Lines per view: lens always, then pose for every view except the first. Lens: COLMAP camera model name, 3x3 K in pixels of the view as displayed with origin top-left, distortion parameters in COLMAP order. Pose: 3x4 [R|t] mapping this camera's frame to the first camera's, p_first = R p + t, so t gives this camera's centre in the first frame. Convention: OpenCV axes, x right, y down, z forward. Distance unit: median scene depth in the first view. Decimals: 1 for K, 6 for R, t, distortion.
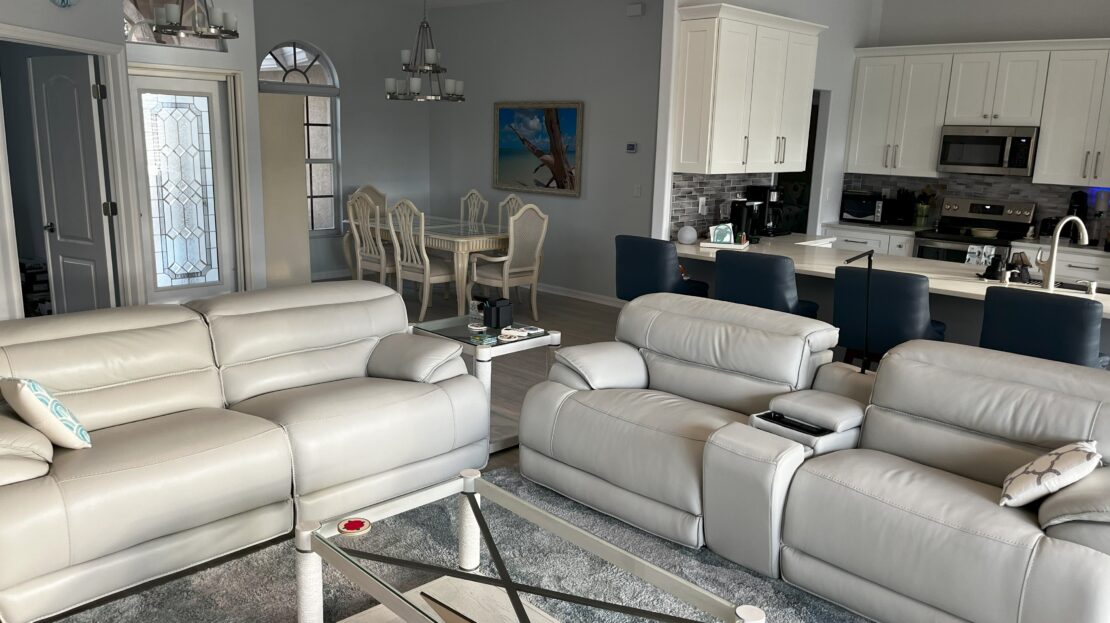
lens RADIAL K [[822.4, 0, 555.0], [0, 822.4, 311.5], [0, 0, 1]] dist [0.004295, -0.000839]
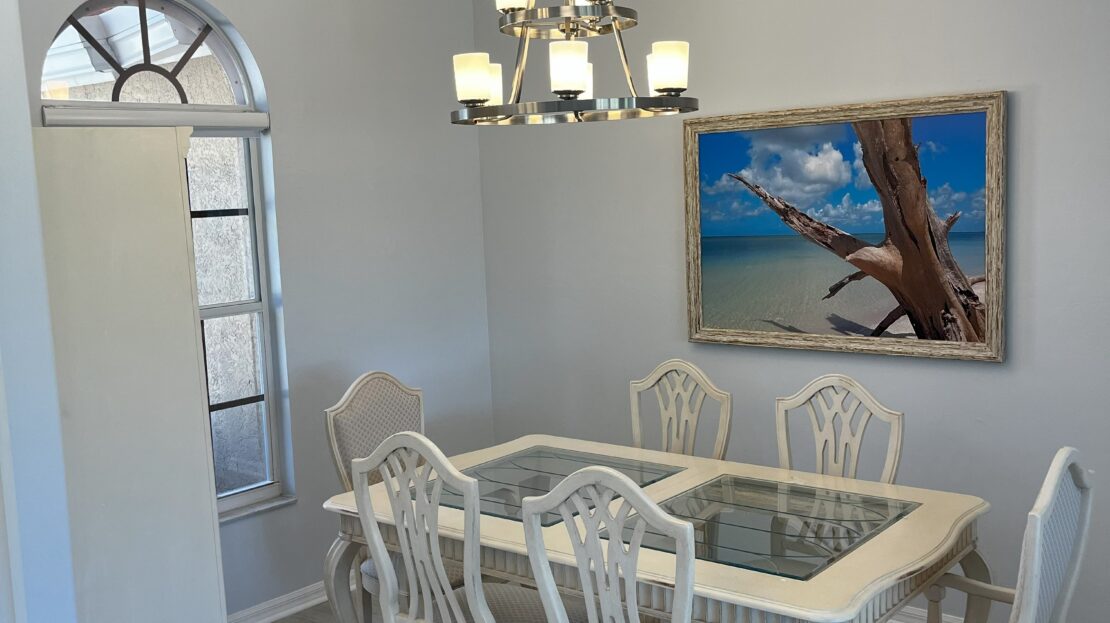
lens RADIAL K [[1084.2, 0, 555.0], [0, 1084.2, 311.5], [0, 0, 1]] dist [-0.004371, -0.012445]
pose [[0.993797, -0.084275, 0.072568, -0.184732], [0.090872, 0.991510, -0.093010, -0.130754], [-0.064114, 0.099028, 0.993017, 0.538866]]
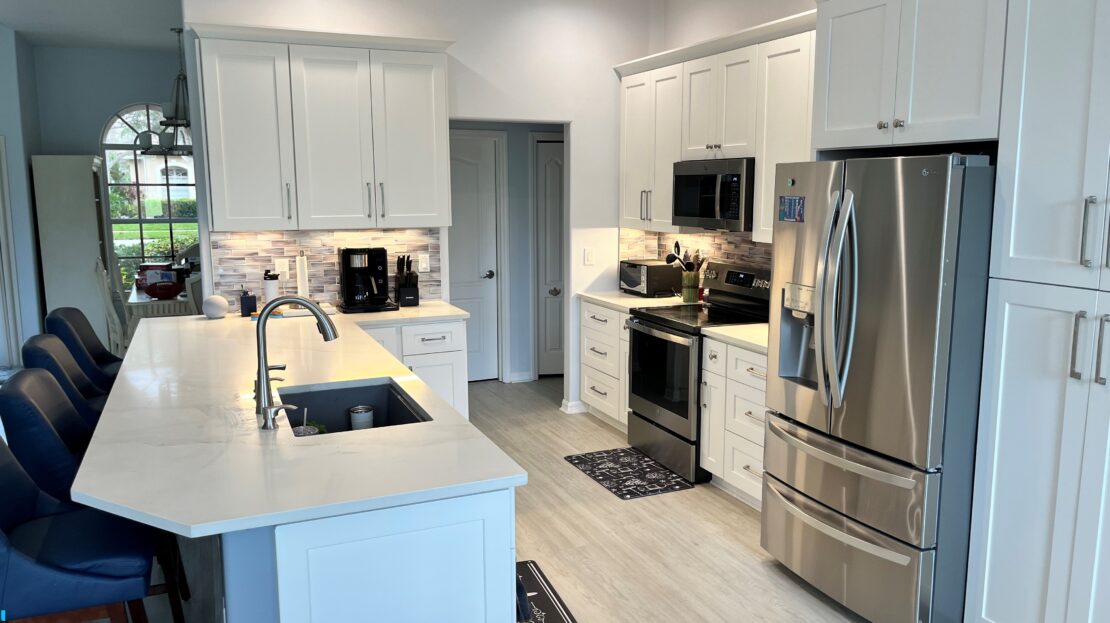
lens RADIAL K [[822.4, 0, 555.0], [0, 822.4, 311.5], [0, 0, 1]] dist [0.004295, -0.000839]
pose [[0.930505, 0.026847, -0.365293, 0.535276], [-0.049289, 0.997417, -0.052247, -0.044822], [0.362947, 0.066621, 0.929425, 0.254601]]
